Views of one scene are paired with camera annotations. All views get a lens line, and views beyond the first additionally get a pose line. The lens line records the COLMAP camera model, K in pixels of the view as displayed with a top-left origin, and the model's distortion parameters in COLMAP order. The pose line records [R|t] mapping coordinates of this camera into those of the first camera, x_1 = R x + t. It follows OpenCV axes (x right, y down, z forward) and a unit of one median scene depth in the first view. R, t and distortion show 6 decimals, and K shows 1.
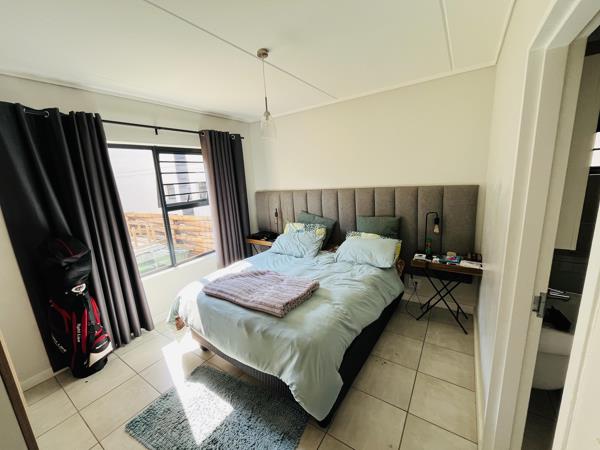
lens RADIAL K [[243.1, 0, 298.3], [0, 243.1, 226.1], [0, 0, 1]] dist [-0.002471, -0.000107]
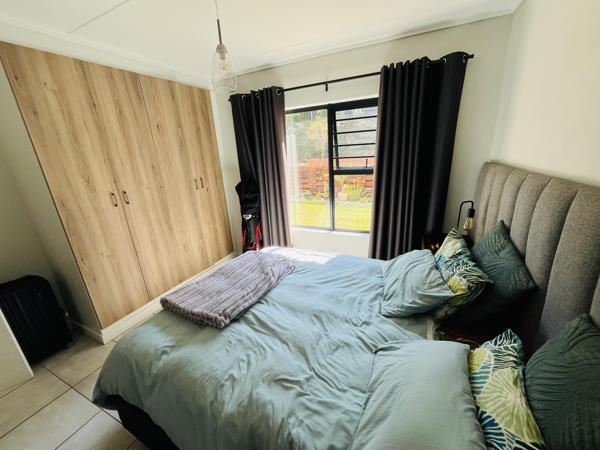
lens RADIAL K [[243.1, 0, 298.3], [0, 243.1, 226.1], [0, 0, 1]] dist [-0.002471, -0.000107]
pose [[0.151572, 0.347592, -0.925314, 0.419578], [-0.153468, 0.933053, 0.325360, -0.166821], [0.976460, 0.092690, 0.194769, 0.708658]]
